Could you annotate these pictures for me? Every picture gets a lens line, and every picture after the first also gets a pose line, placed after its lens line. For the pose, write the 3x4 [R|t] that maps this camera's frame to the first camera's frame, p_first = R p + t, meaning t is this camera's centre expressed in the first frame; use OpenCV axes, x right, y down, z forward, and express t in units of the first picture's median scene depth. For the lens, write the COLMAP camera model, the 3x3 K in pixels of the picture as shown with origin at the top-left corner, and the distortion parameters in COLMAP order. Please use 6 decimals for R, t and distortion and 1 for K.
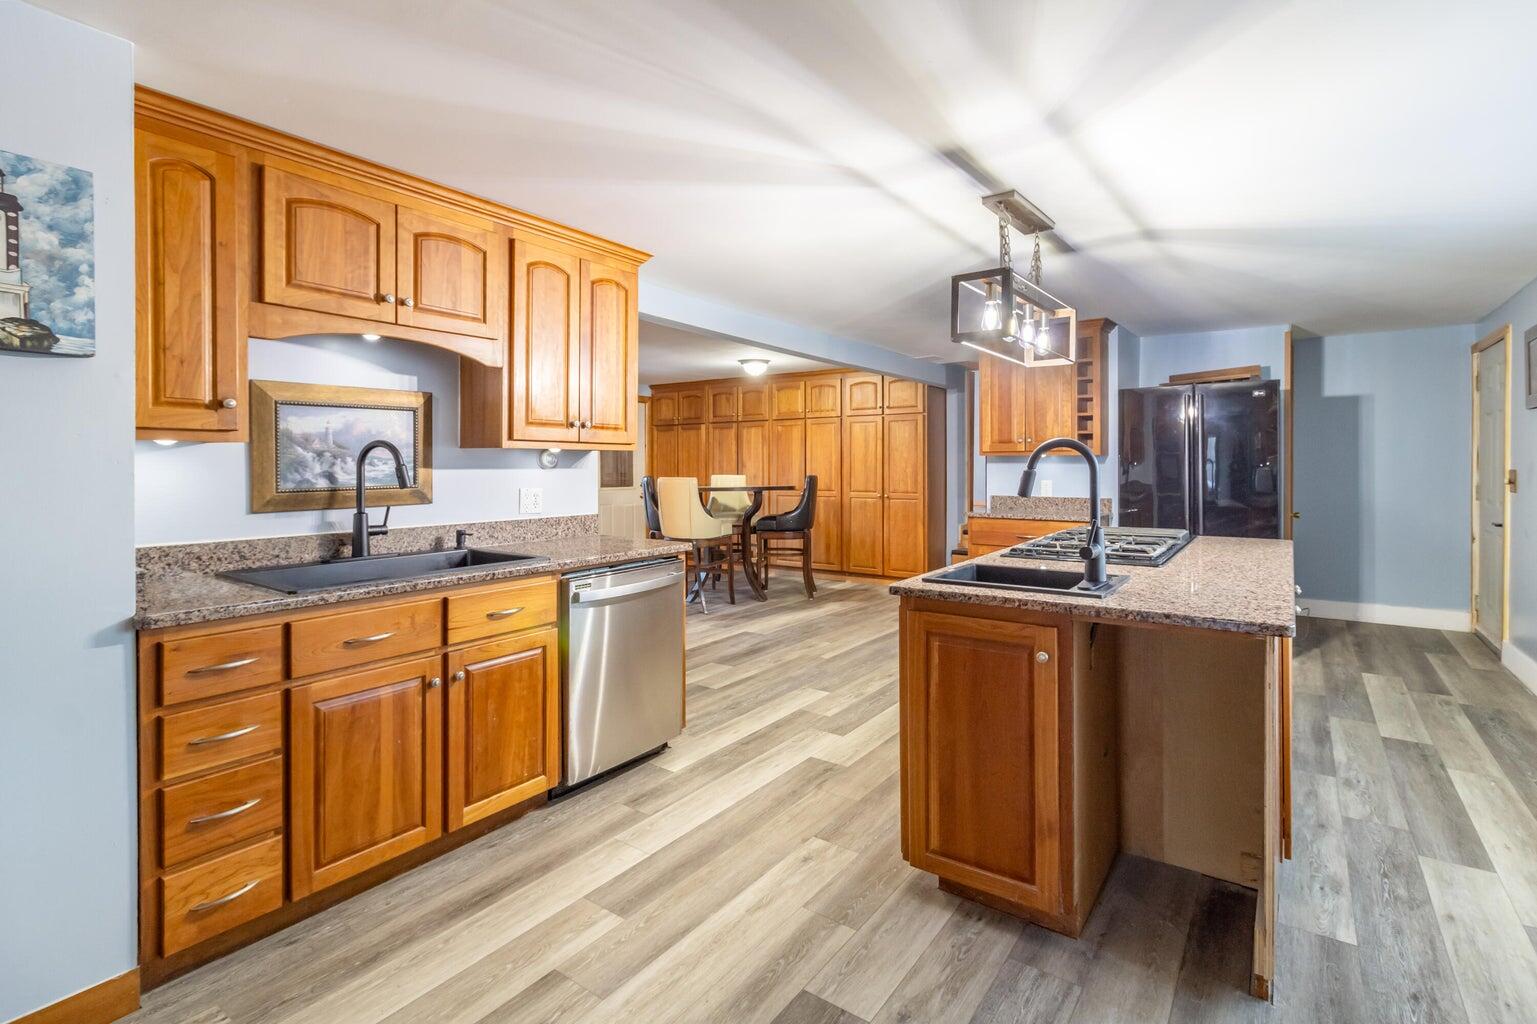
lens RADIAL K [[717.0, 0, 772.4], [0, 717.0, 465.5], [0, 0, 1]] dist [-0.002506, 0.000137]
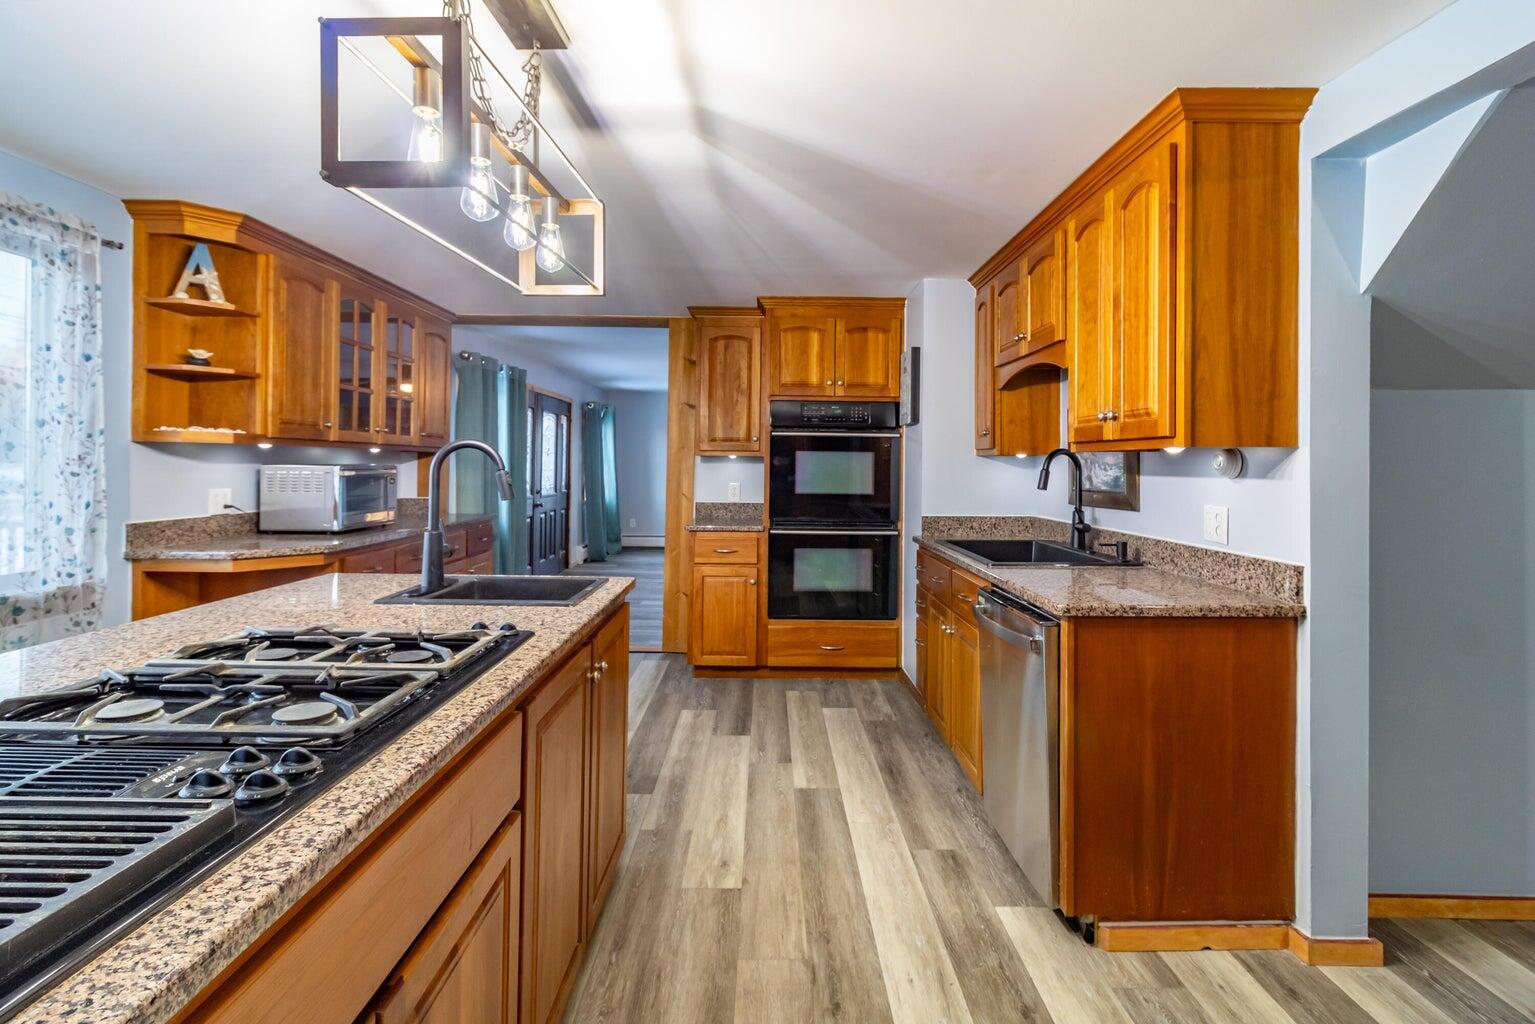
lens RADIAL K [[716.1, 0, 771.4], [0, 716.1, 465.6], [0, 0, 1]] dist [-0.002506, 0.000137]
pose [[-0.804599, -0.011192, -0.593712, 0.545891], [-0.014899, 0.999888, 0.001342, -0.003143], [0.593631, 0.009926, -0.804676, 1.695661]]
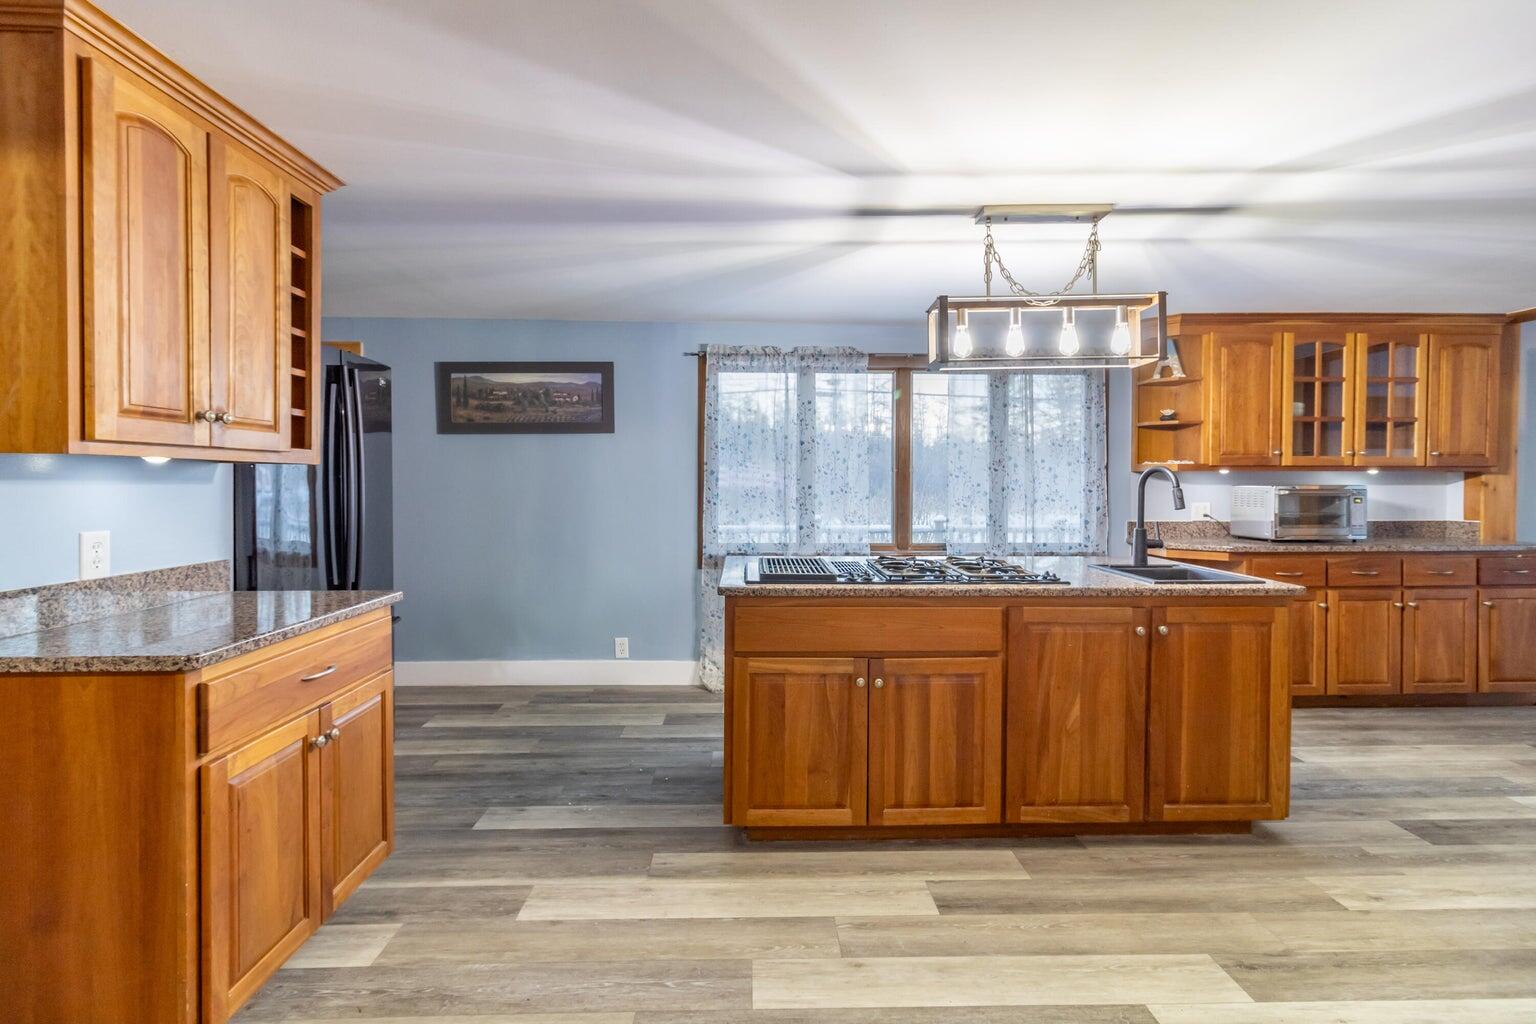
lens RADIAL K [[716.5, 0, 771.9], [0, 716.5, 465.6], [0, 0, 1]] dist [-0.002506, 0.000137]
pose [[-0.610944, 0.016266, 0.791507, -0.205349], [0.000369, 0.999795, -0.020262, -0.003073], [-0.791674, -0.012087, -0.610825, 2.054461]]
